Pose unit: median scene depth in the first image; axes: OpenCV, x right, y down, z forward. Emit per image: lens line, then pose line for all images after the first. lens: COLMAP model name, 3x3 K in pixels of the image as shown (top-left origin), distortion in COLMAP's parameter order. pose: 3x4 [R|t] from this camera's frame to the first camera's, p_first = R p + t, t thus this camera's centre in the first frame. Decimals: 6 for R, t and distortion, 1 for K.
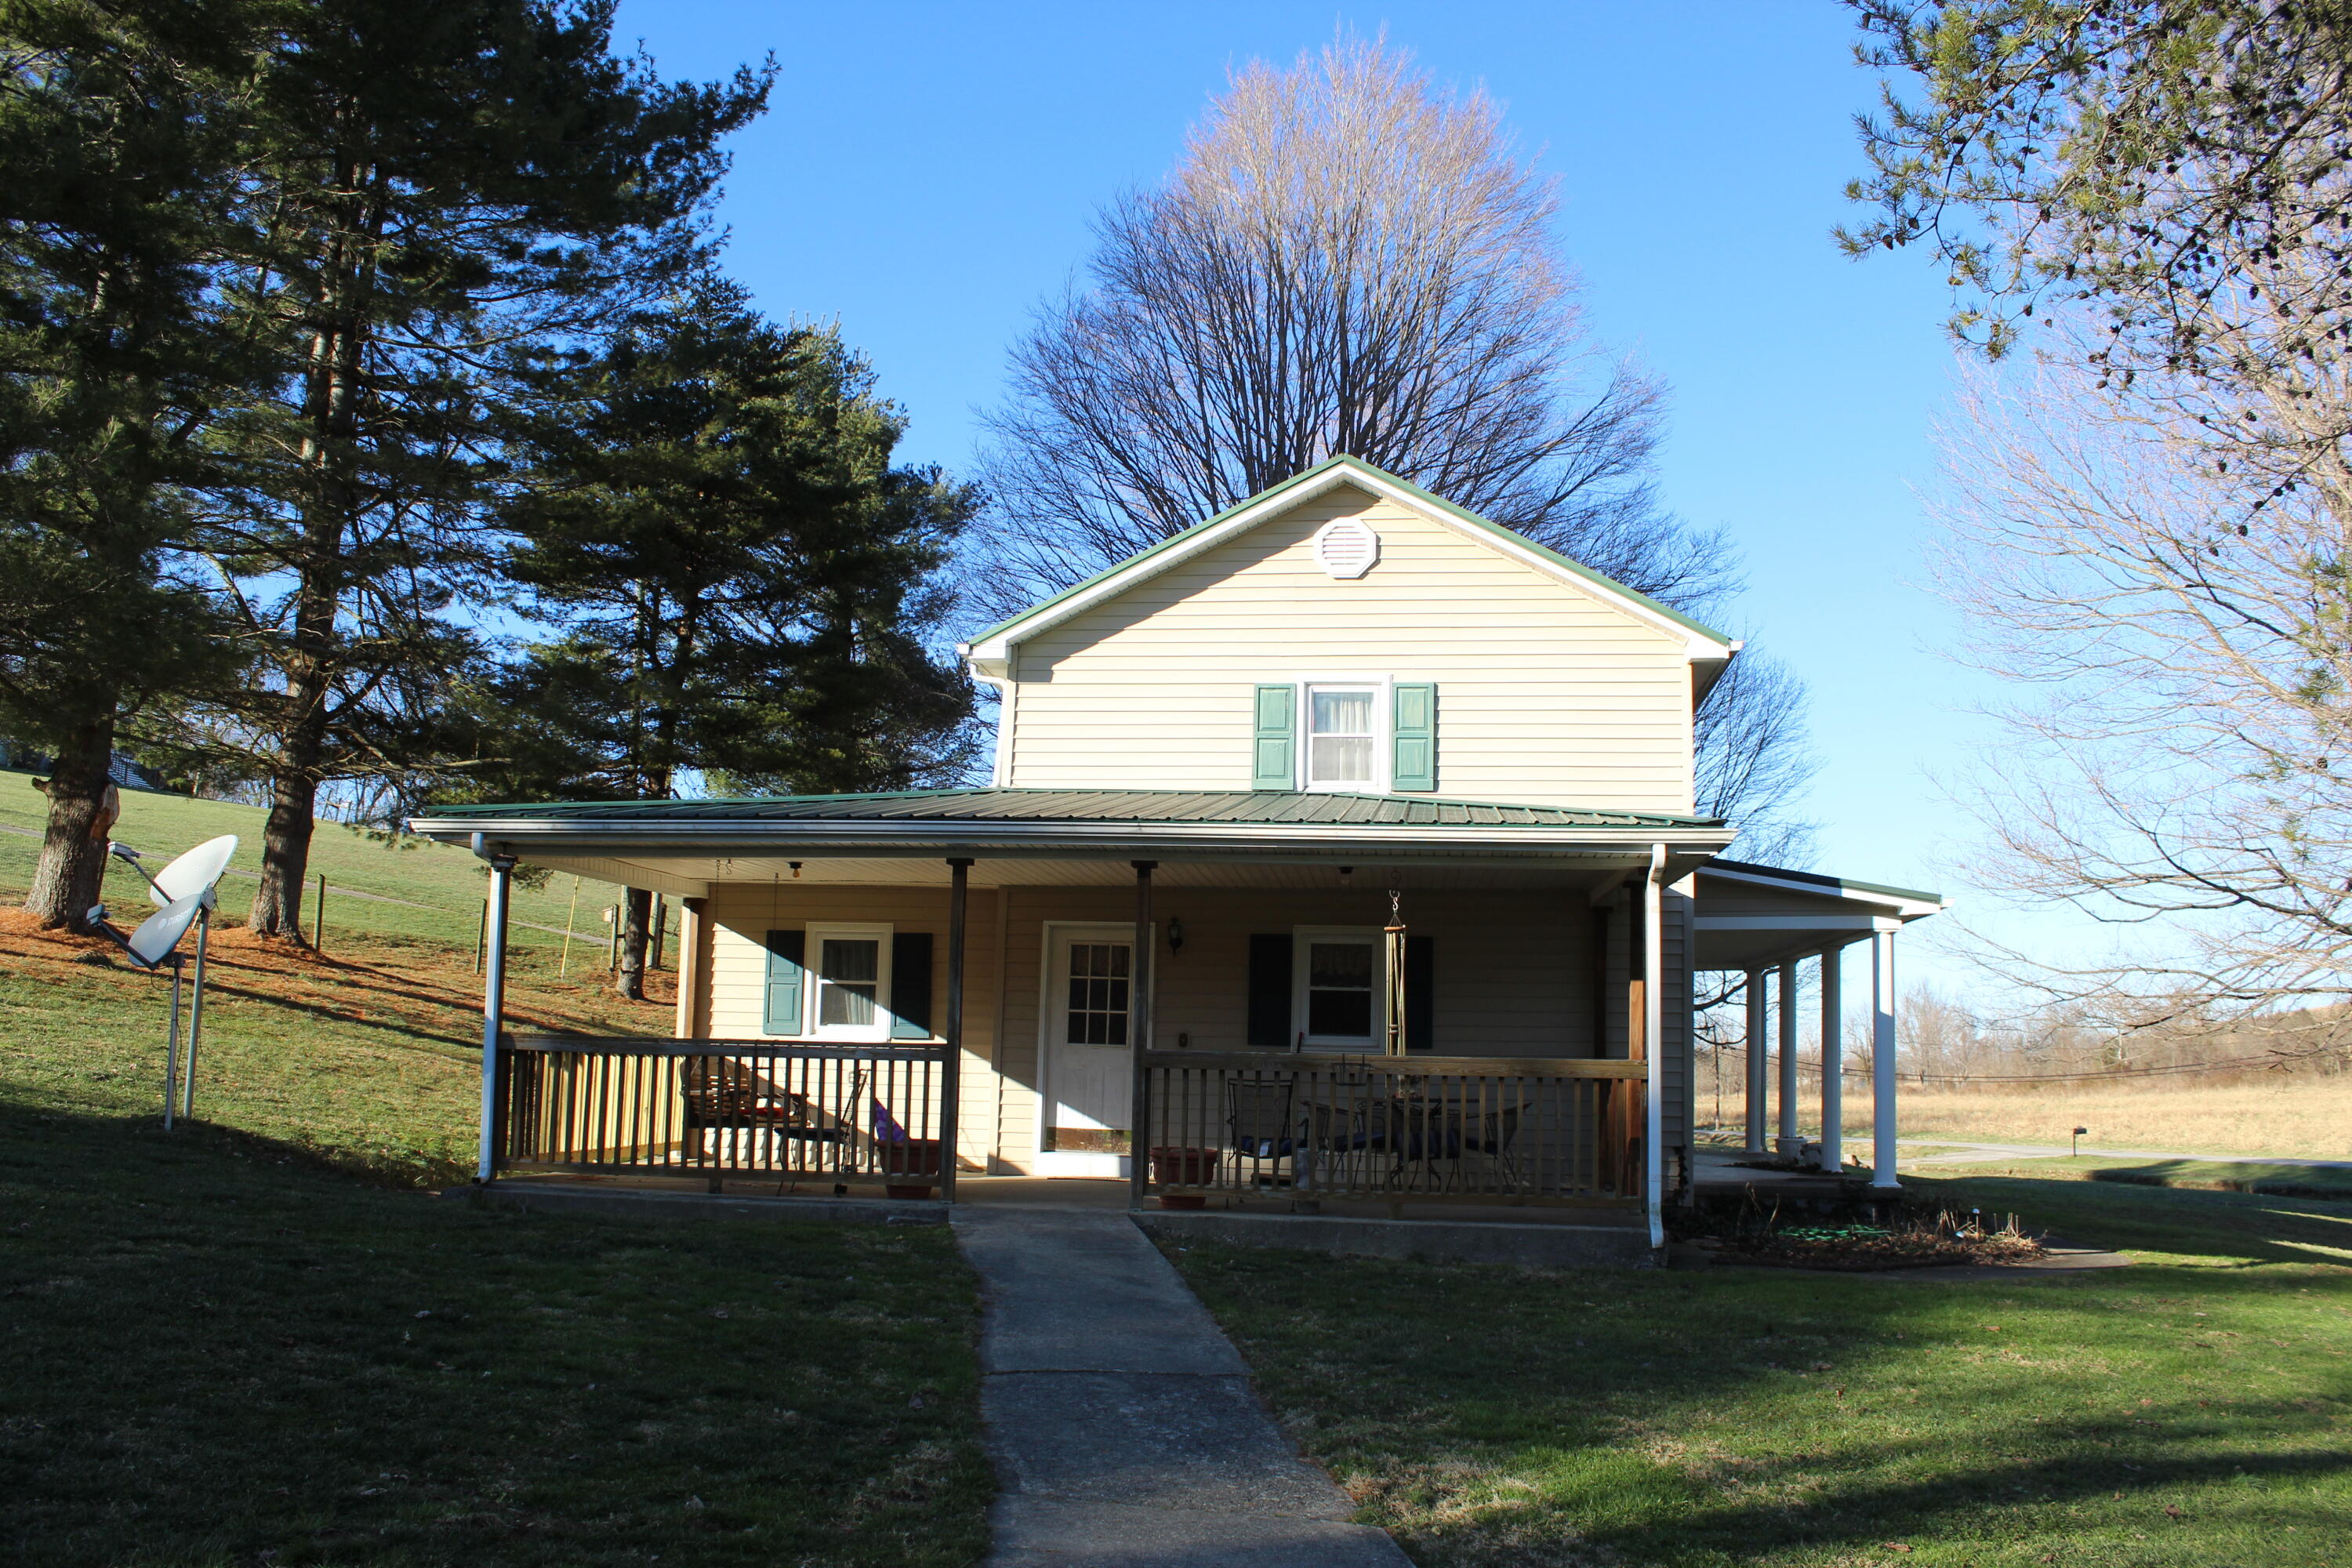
lens RADIAL K [[1957.8, 0, 1184.0], [0, 1957.8, 786.1], [0, 0, 1]] dist [-0.103648, 0.007873]
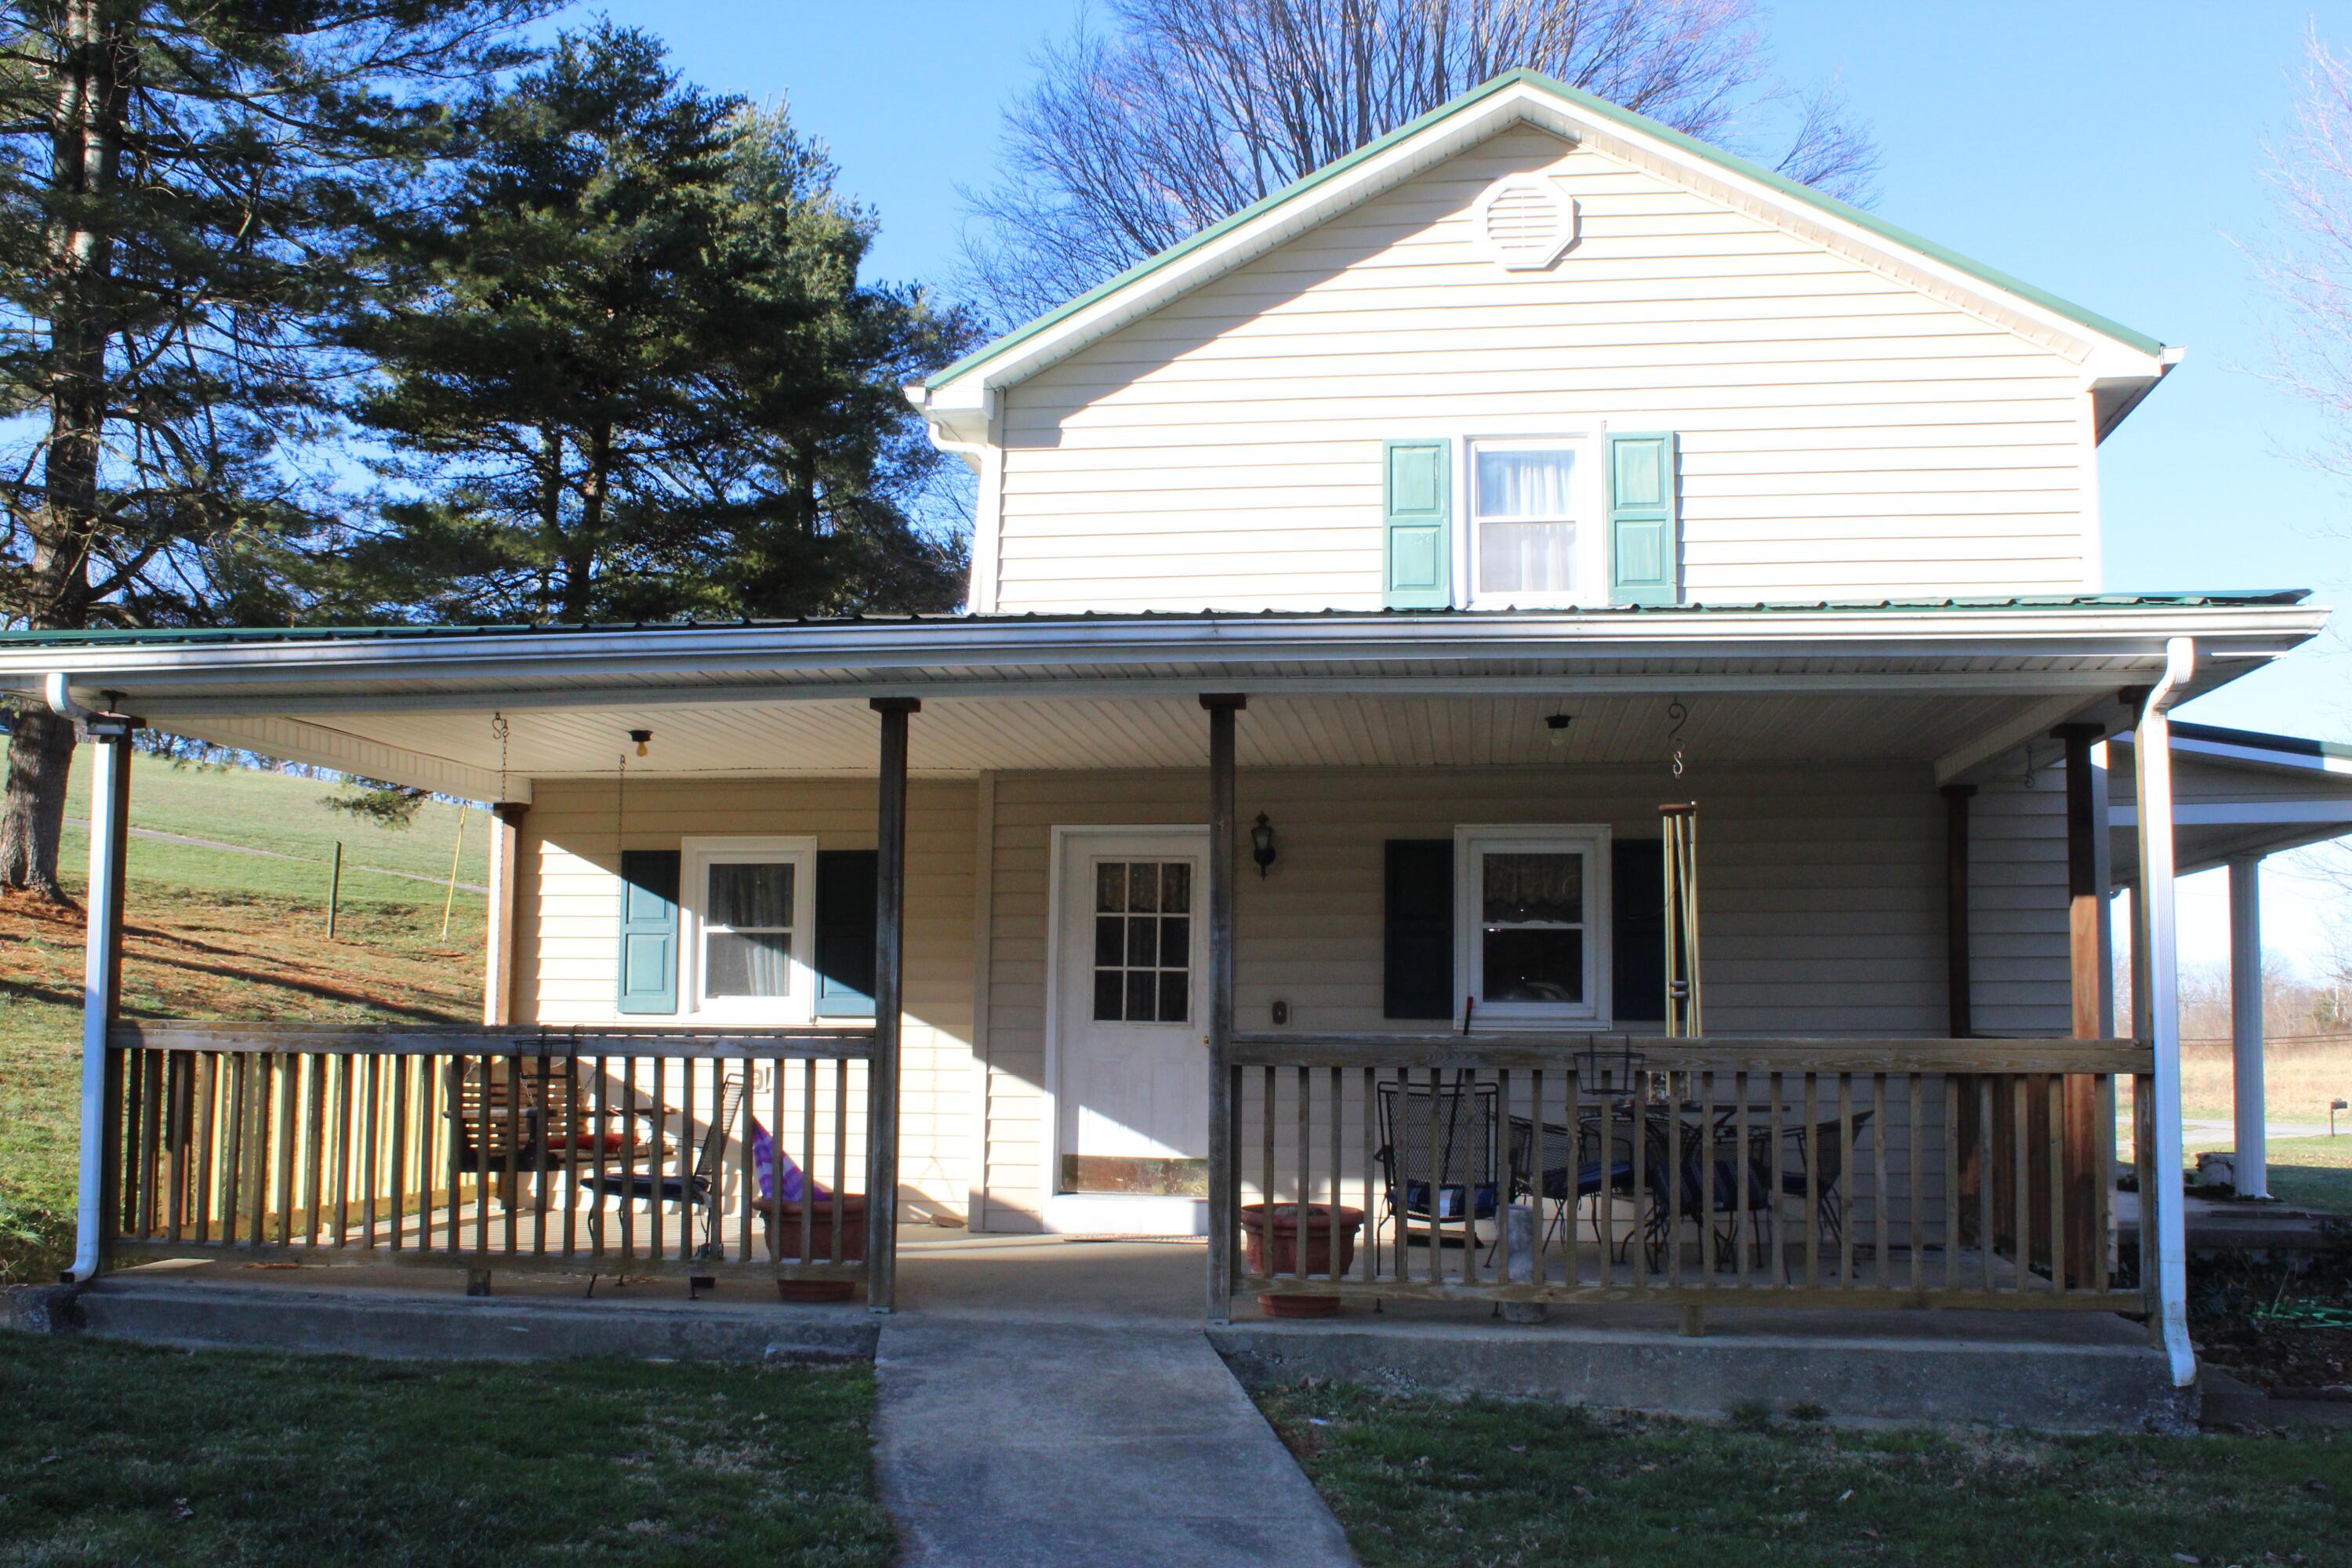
lens RADIAL K [[2189.7, 0, 1178.8], [0, 2189.7, 787.0], [0, 0, 1]] dist [-0.056471, 0.000000]
pose [[0.999630, -0.016482, -0.021642, -0.015583], [0.017113, 0.999424, 0.029307, 0.036315], [0.021147, -0.029667, 0.999336, 0.296448]]
